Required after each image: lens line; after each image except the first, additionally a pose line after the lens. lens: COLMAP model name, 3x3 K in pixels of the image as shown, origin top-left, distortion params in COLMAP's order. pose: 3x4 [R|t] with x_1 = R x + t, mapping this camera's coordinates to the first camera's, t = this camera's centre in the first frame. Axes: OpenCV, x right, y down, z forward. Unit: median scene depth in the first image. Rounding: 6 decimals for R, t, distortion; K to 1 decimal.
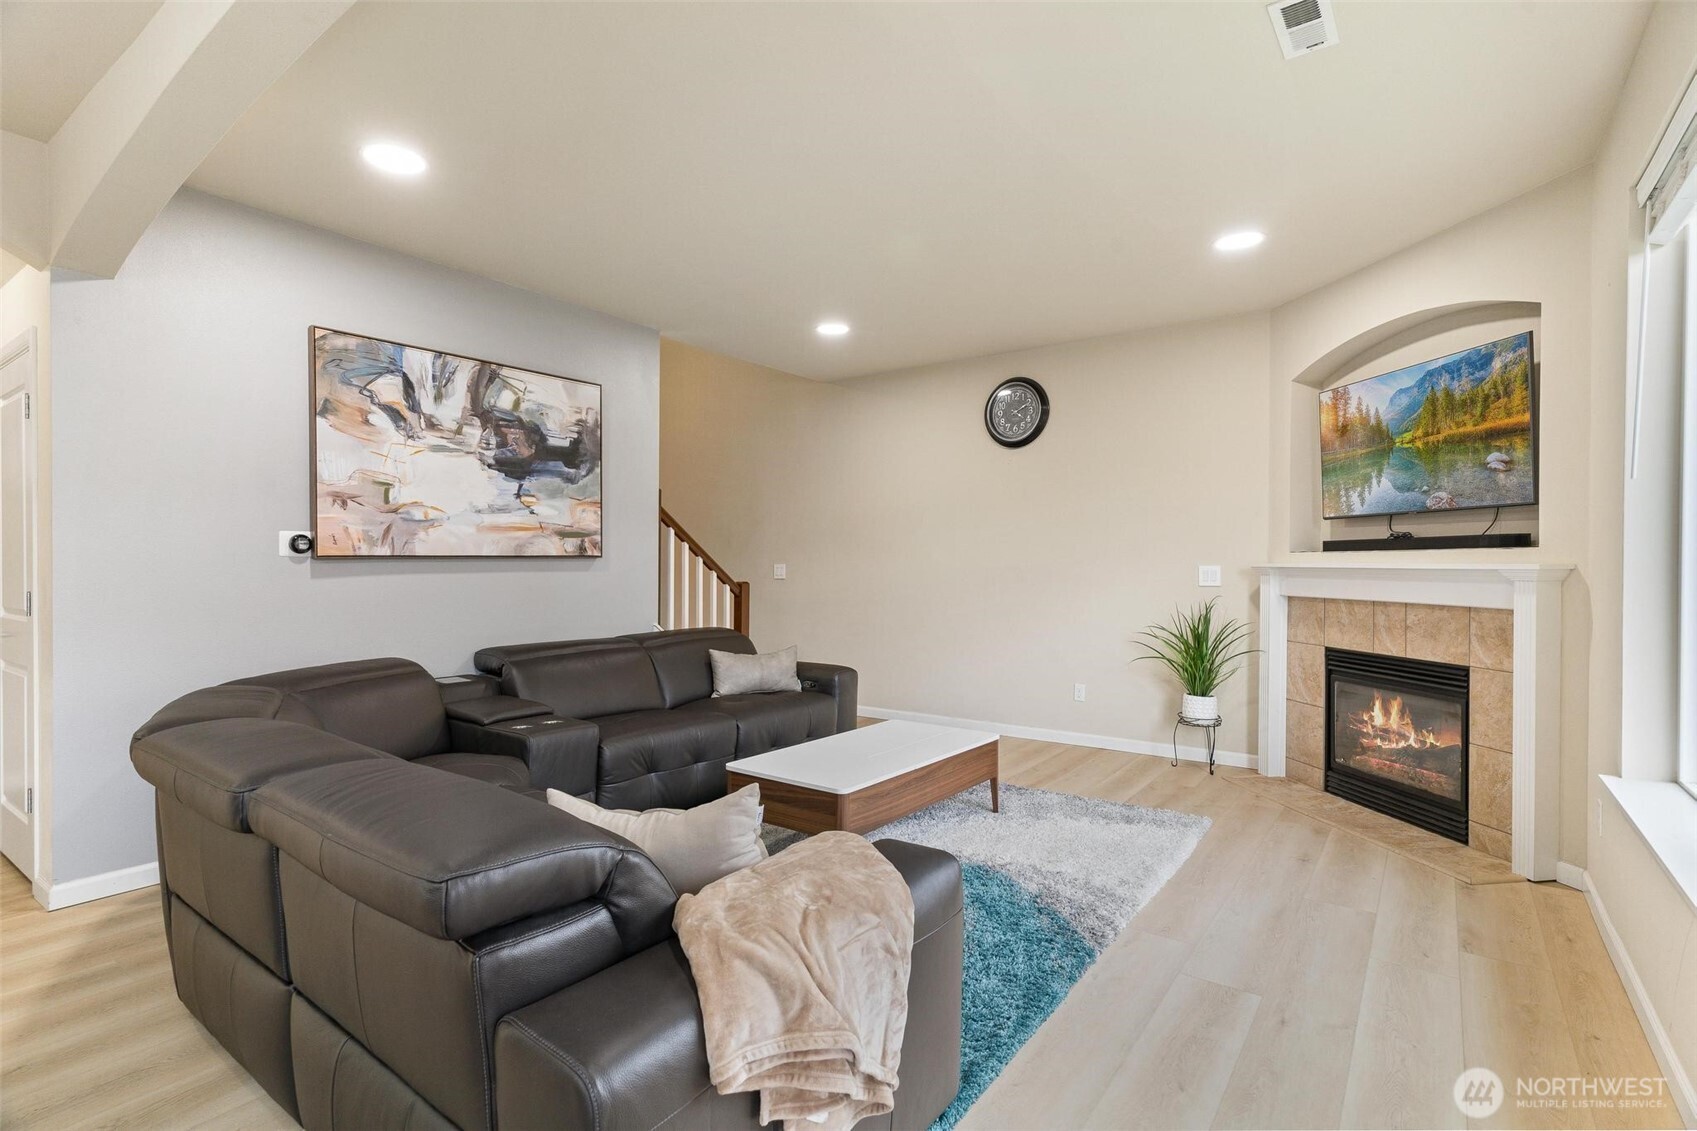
lens RADIAL K [[821.5, 0, 844.5], [0, 821.5, 545.2], [0, 0, 1]] dist [0.003696, 0.000107]
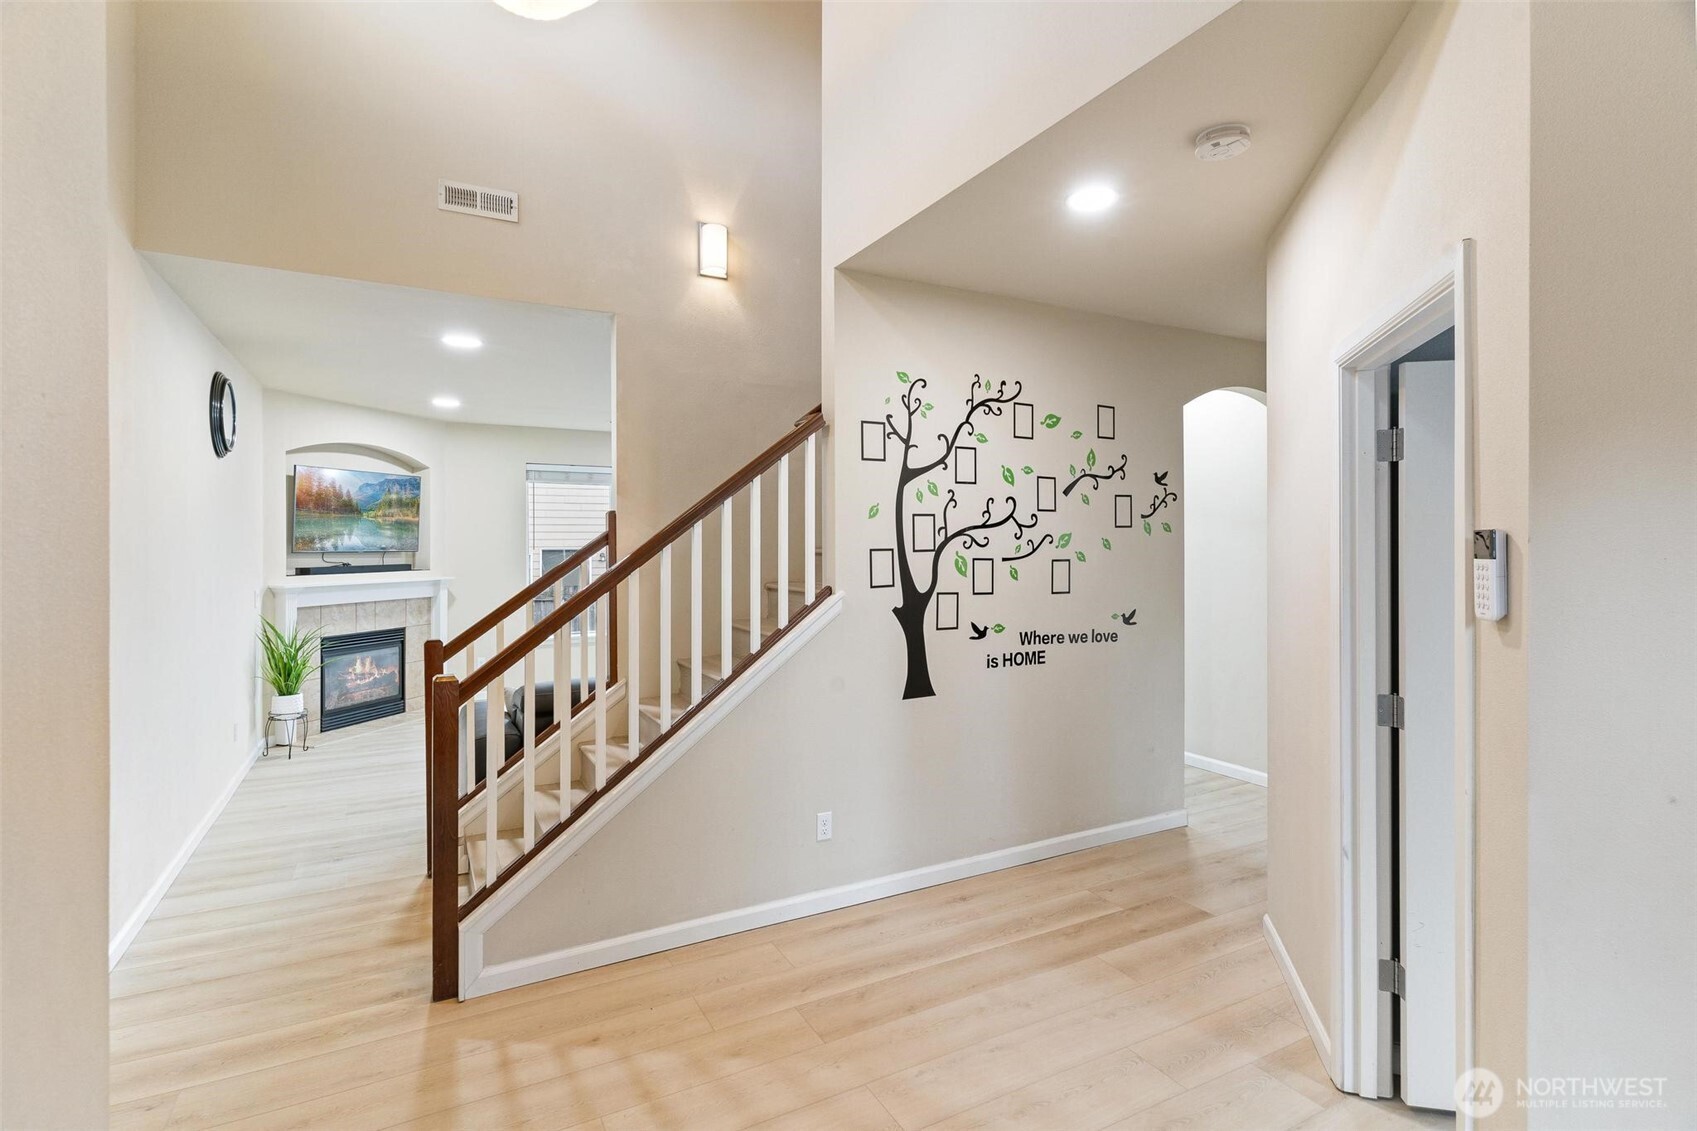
lens RADIAL K [[821.5, 0, 844.5], [0, 821.5, 545.2], [0, 0, 1]] dist [0.003696, 0.000107]
pose [[-0.902418, 0.001538, 0.430860, -1.008249], [-0.005628, 0.999866, -0.015357, -0.032389], [-0.430825, -0.016283, -0.902288, 2.066679]]
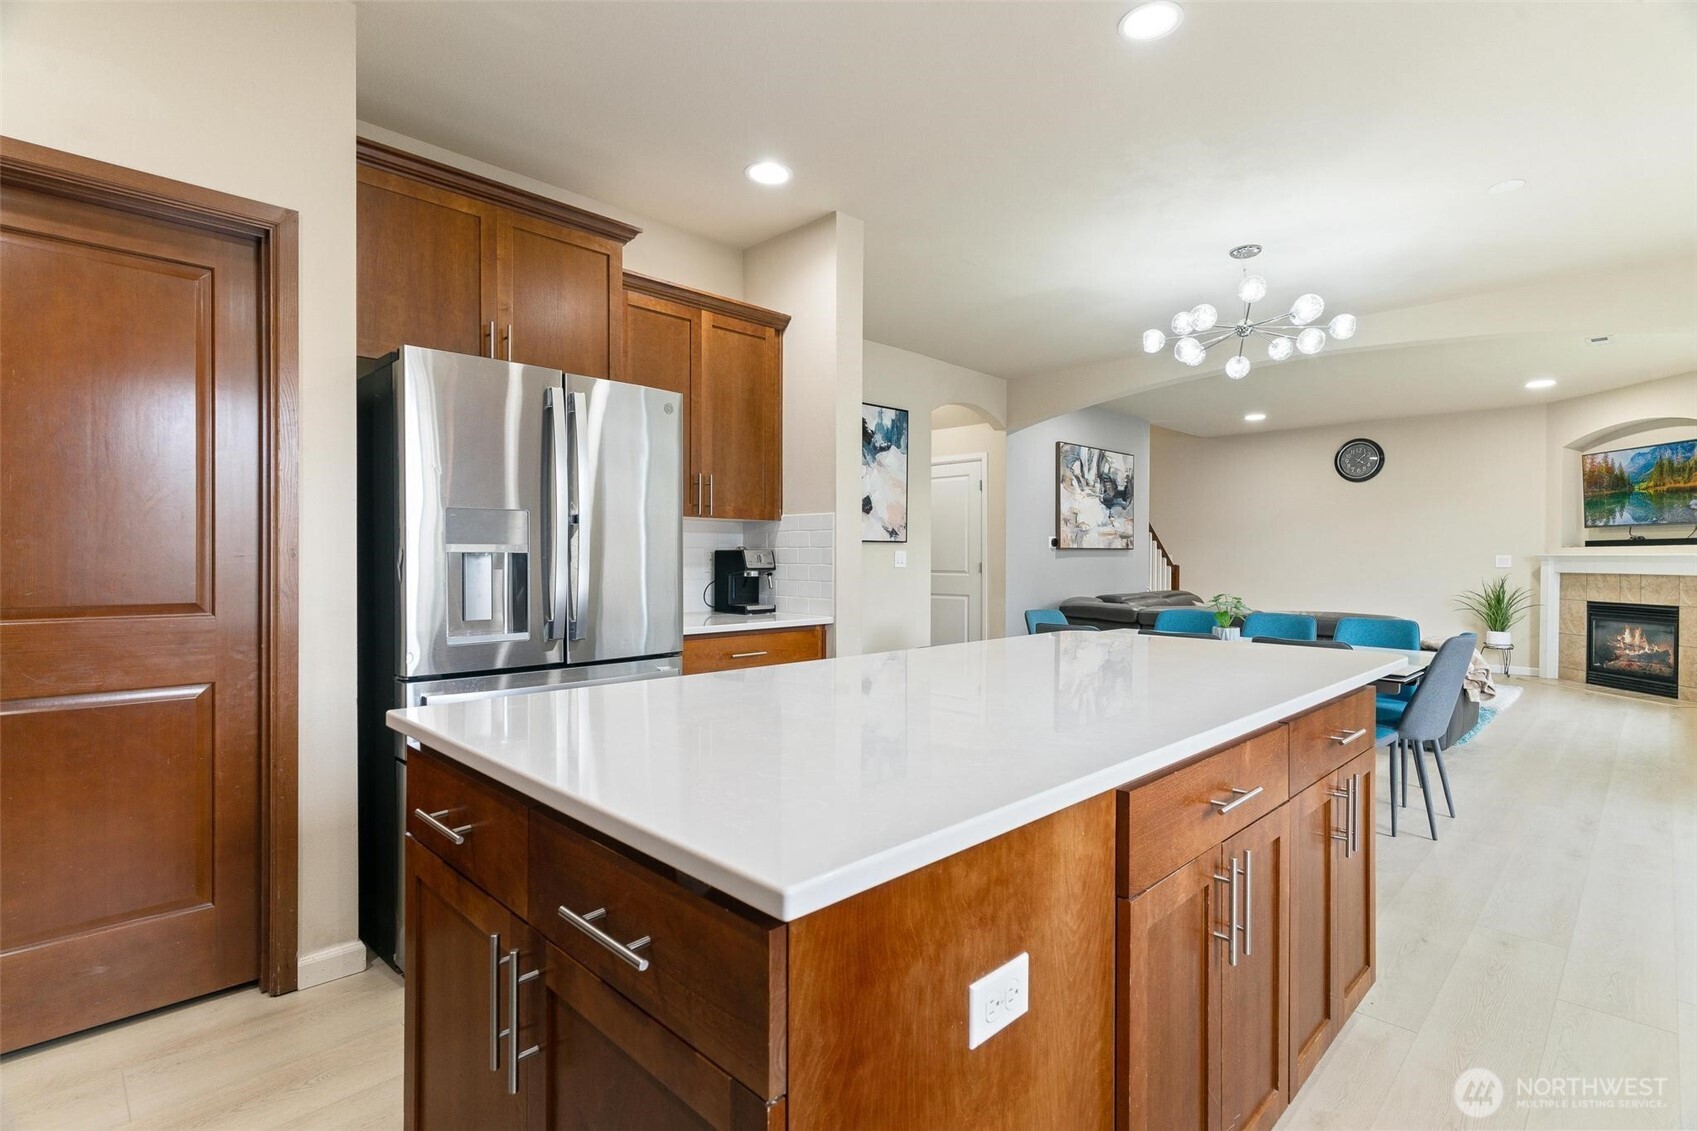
lens RADIAL K [[818.9, 0, 826.3], [0, 818.9, 559.7], [0, 0, 1]] dist [0.000237, -0.000907]
pose [[0.984923, 0.003670, -0.172952, -0.739639], [-0.000154, 0.999793, 0.020336, 0.000476], [0.172991, -0.020003, 0.984720, -1.036736]]
